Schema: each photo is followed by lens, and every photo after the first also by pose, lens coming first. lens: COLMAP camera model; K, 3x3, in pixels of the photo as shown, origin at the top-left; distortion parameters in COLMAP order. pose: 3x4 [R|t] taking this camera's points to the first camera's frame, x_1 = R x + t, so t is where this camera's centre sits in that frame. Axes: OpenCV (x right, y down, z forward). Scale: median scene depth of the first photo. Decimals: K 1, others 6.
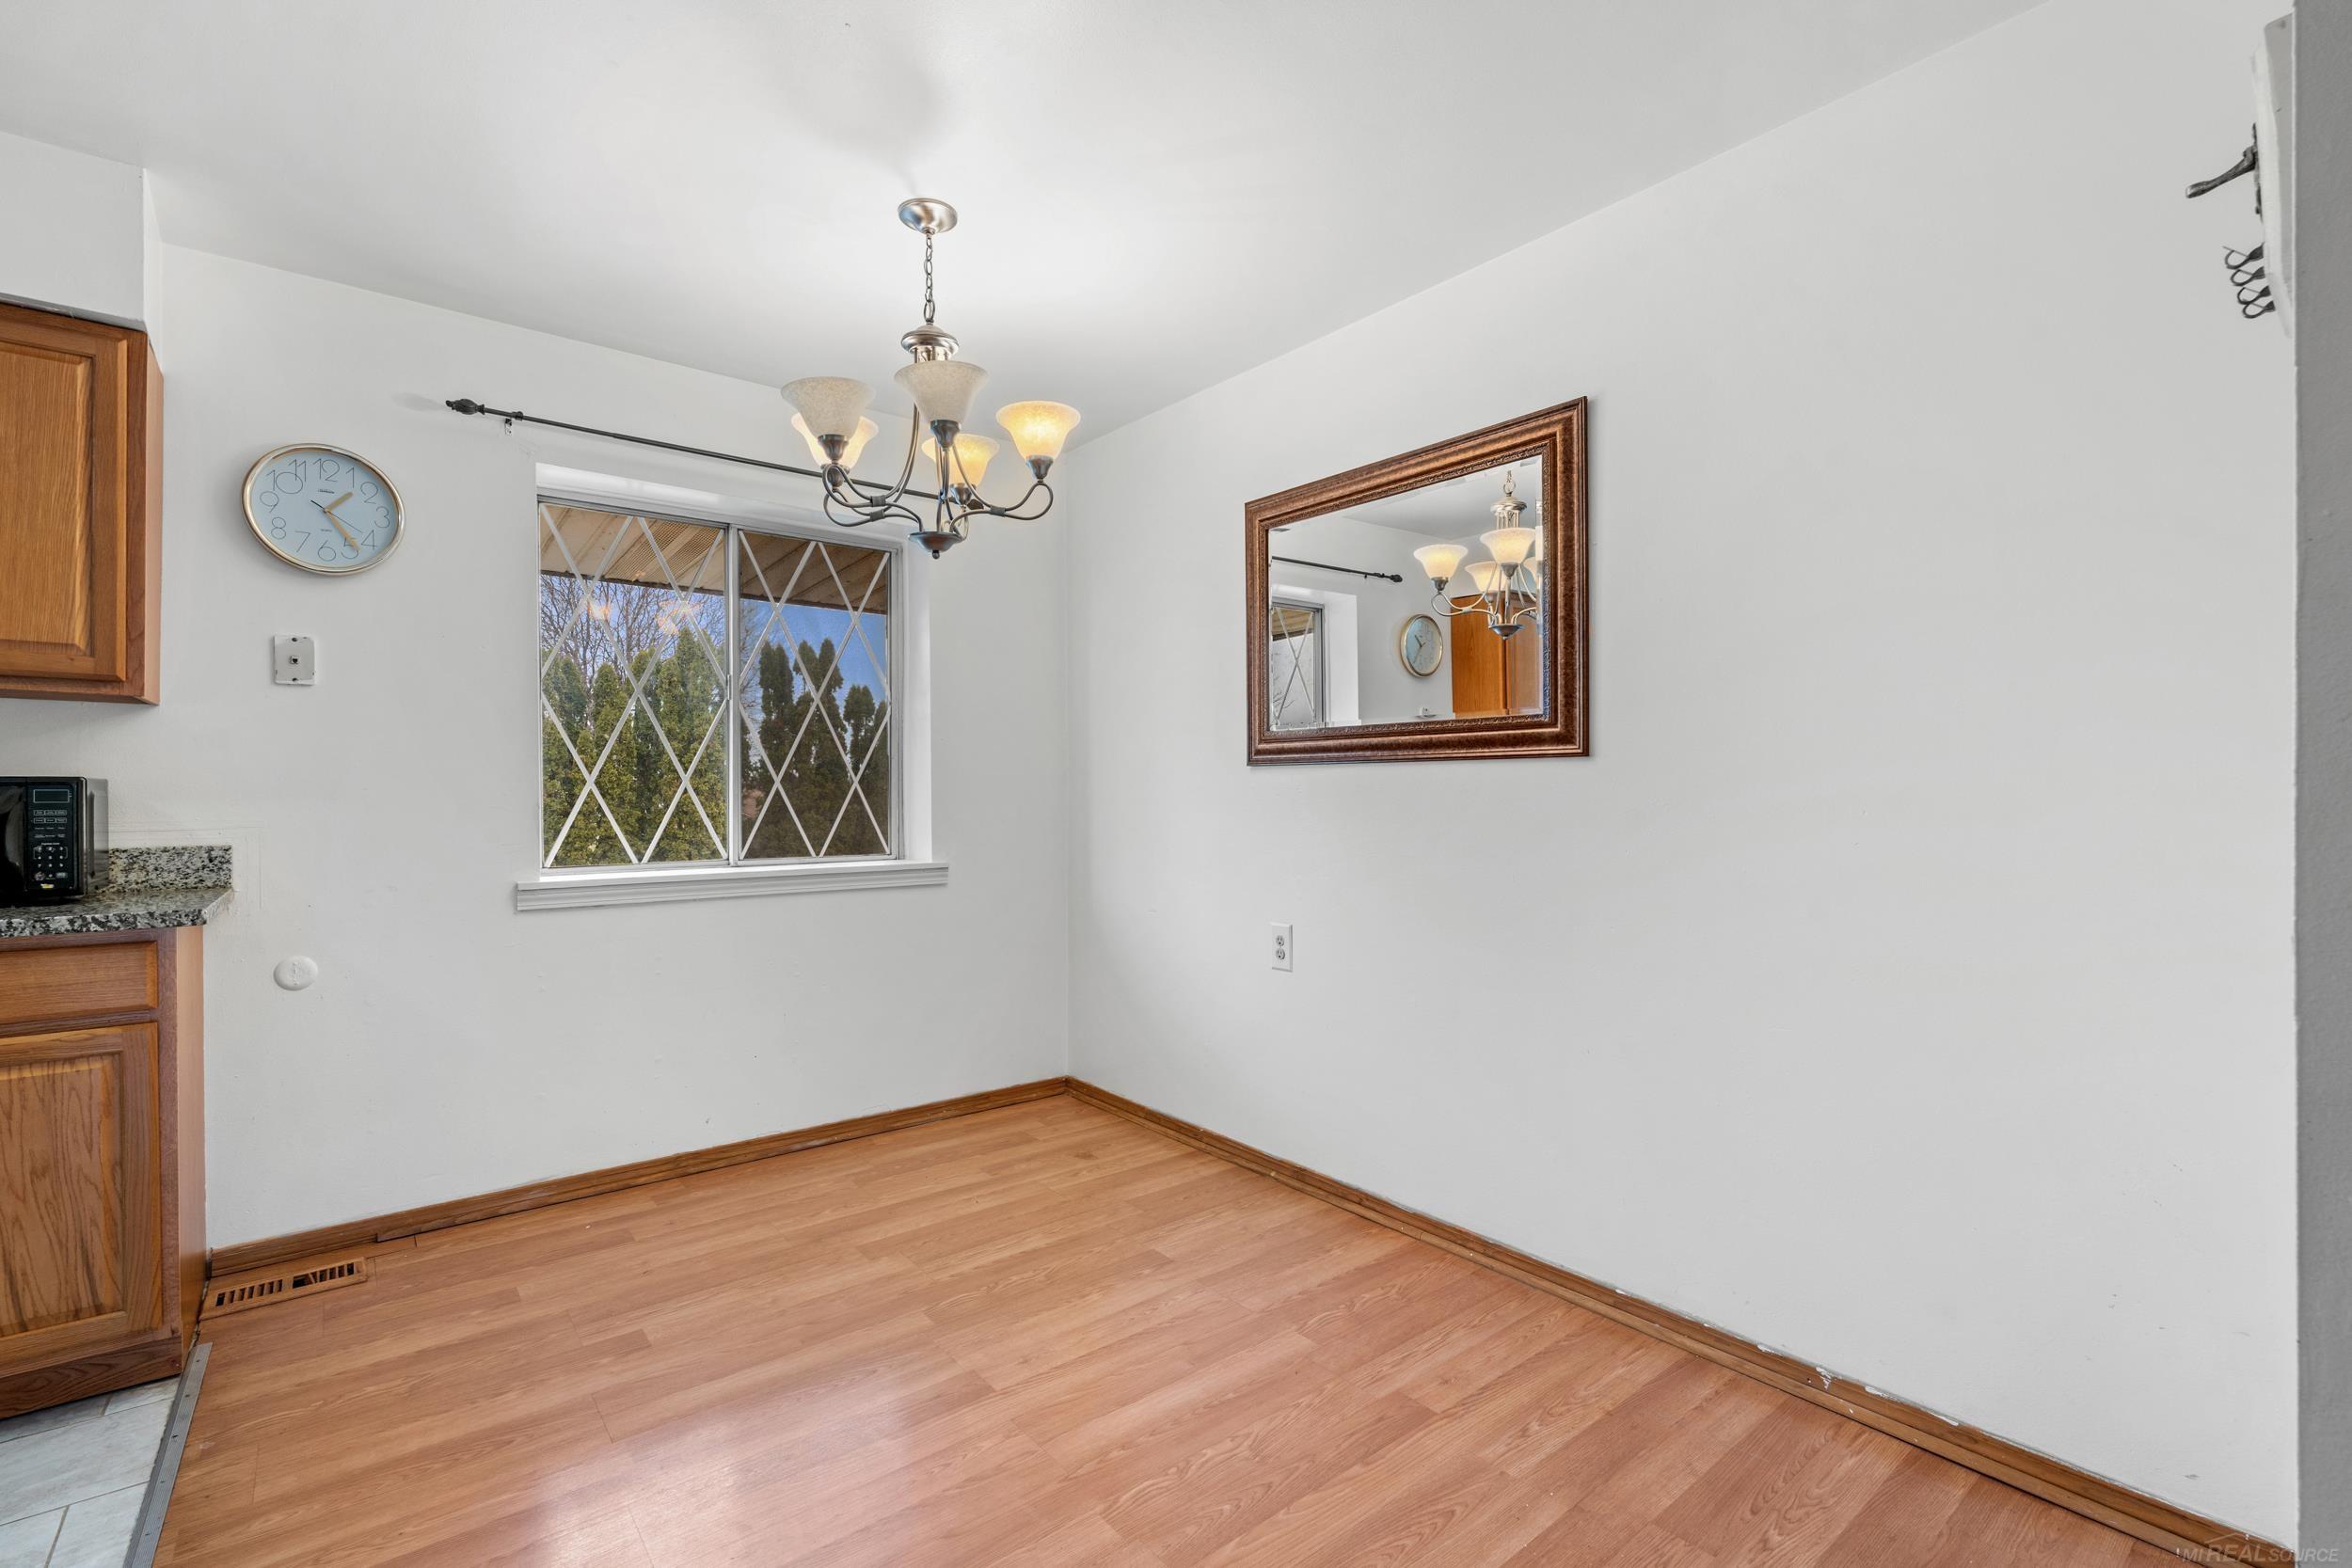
lens RADIAL K [[1054.7, 0, 1185.3], [0, 1054.7, 800.4], [0, 0, 1]] dist [-0.002539, -0.000818]
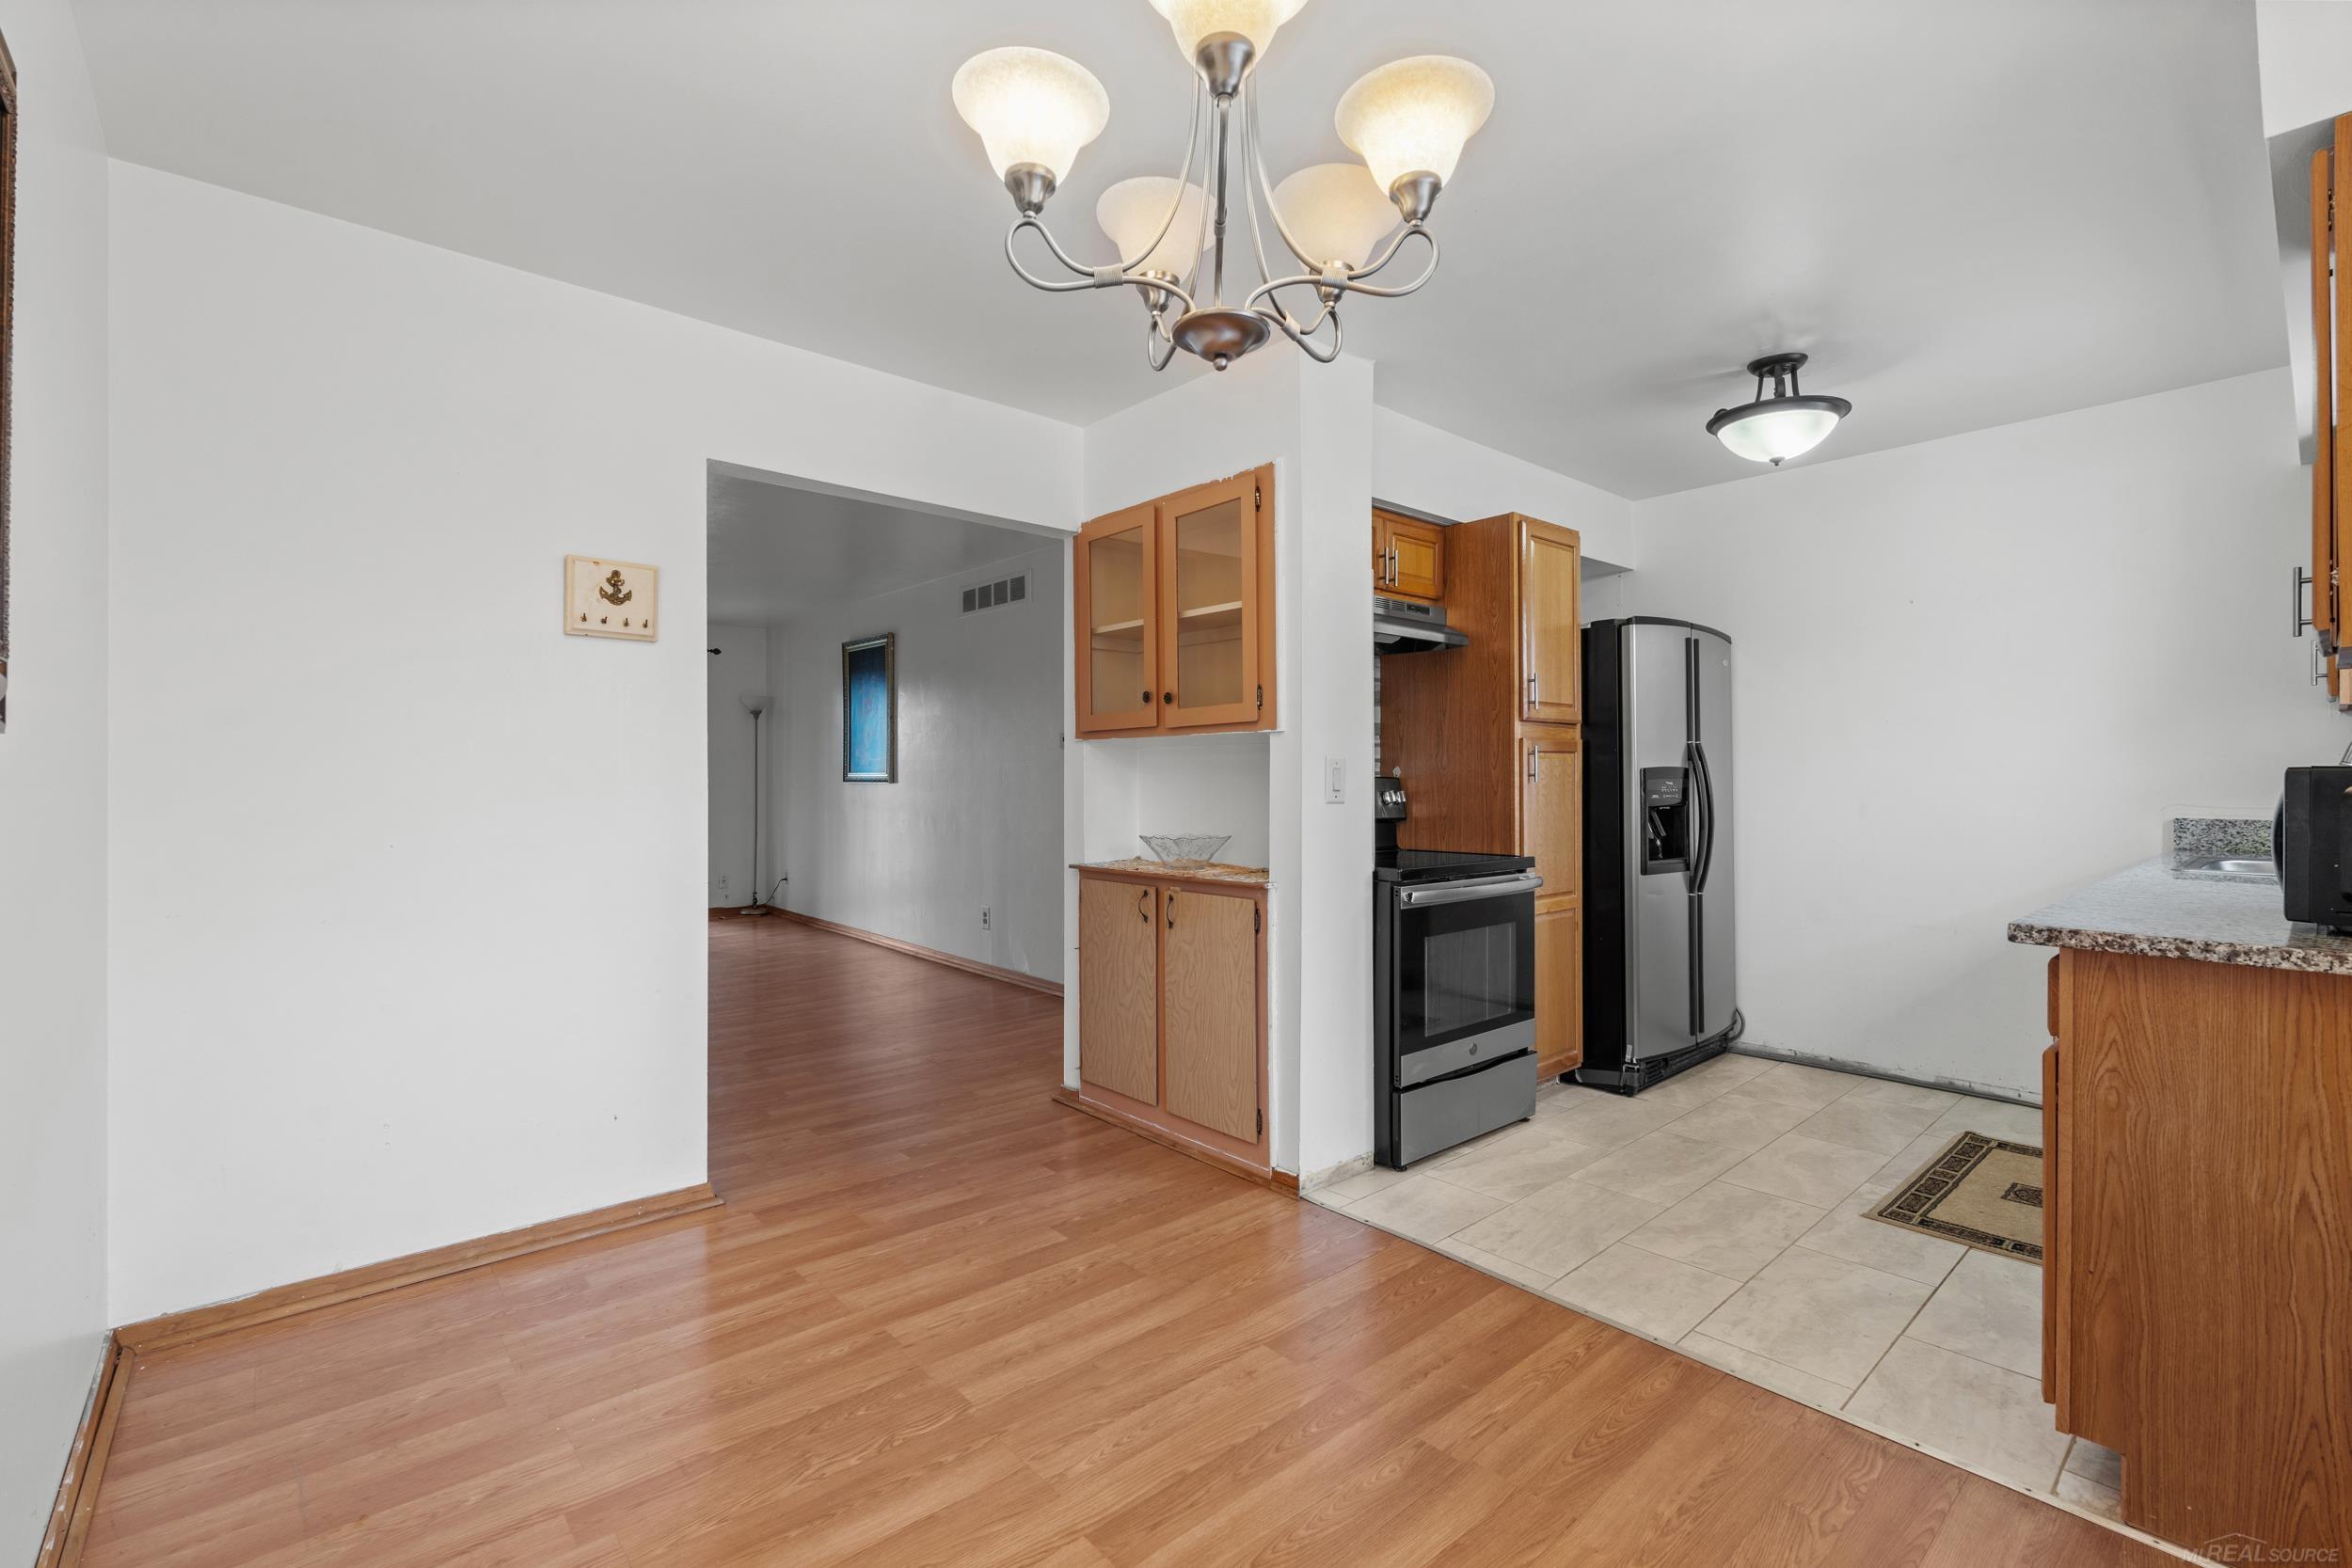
lens RADIAL K [[999.8, 0, 1192.2], [0, 999.8, 779.7], [0, 0, 1]] dist [-0.002247, -0.000058]
pose [[-0.998639, 0.005181, -0.051899, -0.212427], [0.004757, 0.999954, 0.008298, -0.021666], [0.051940, 0.008039, -0.998618, 1.663022]]
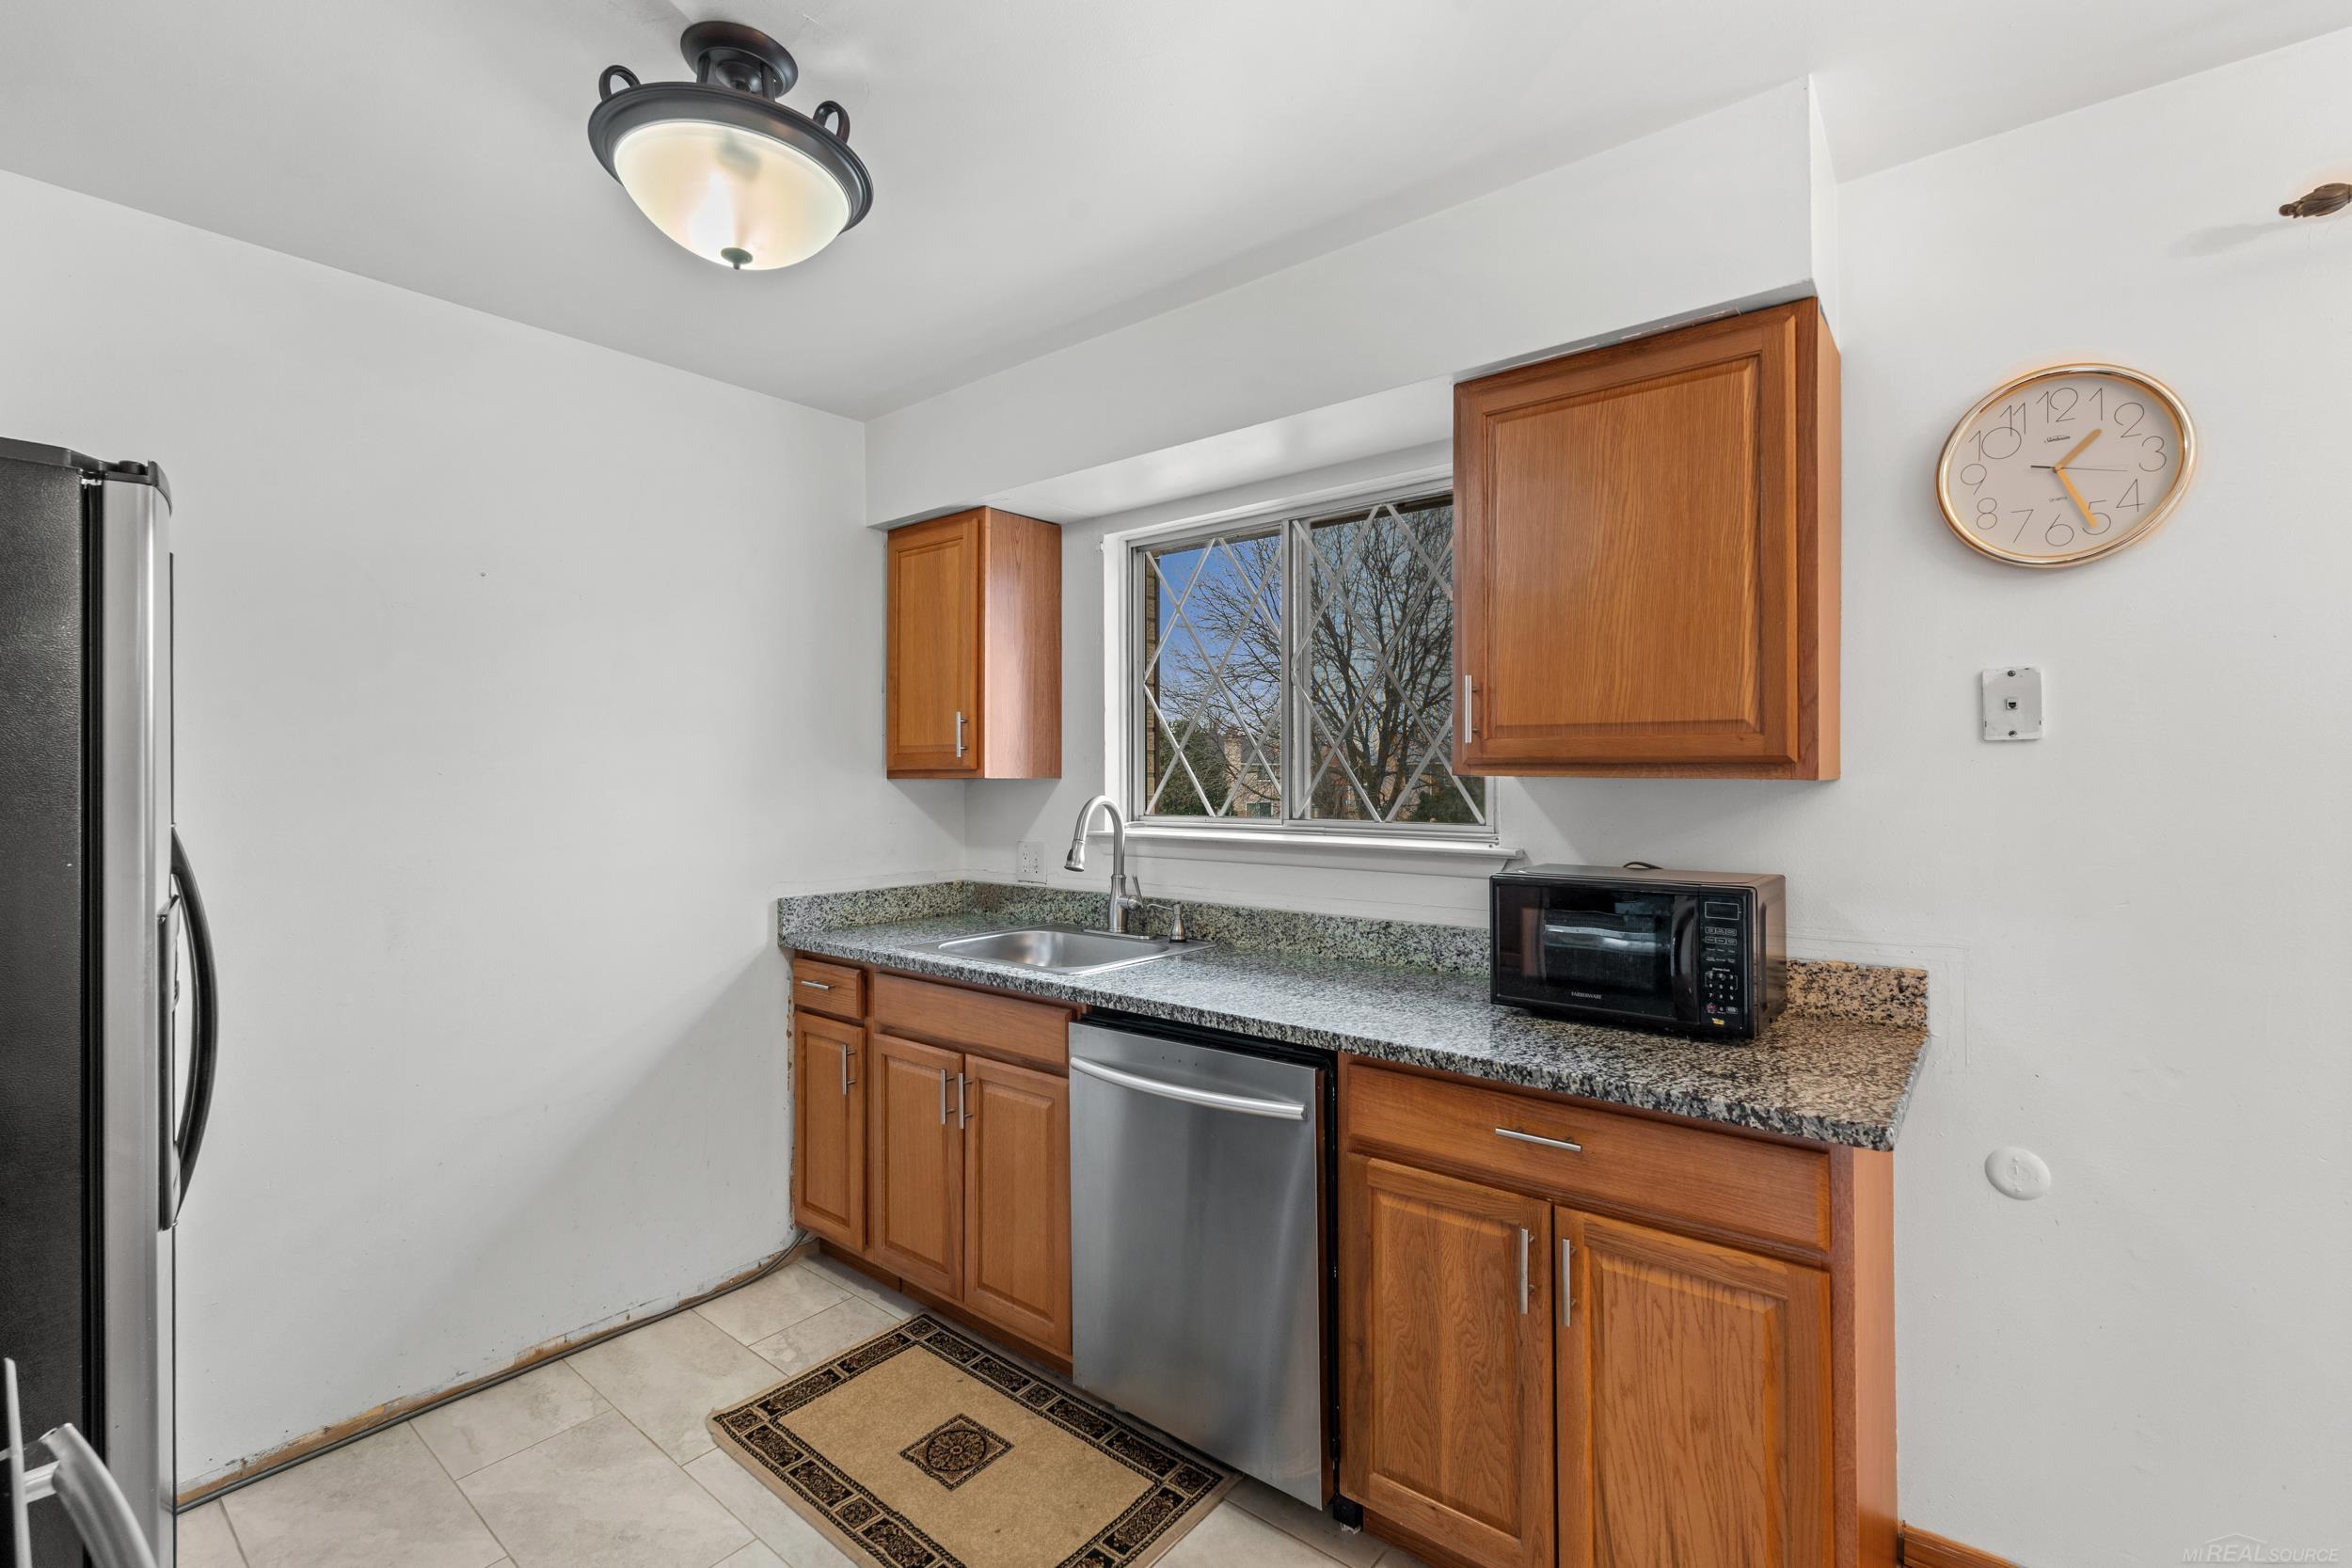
lens RADIAL K [[1032.4, 0, 1170.5], [0, 1032.4, 764.4], [0, 0, 1]] dist [-0.002681, -0.000199]
pose [[0.202005, -0.010064, -0.979333, -0.374935], [0.000062, 0.999947, -0.010264, -0.105921], [0.979384, 0.002013, 0.201995, 0.411709]]
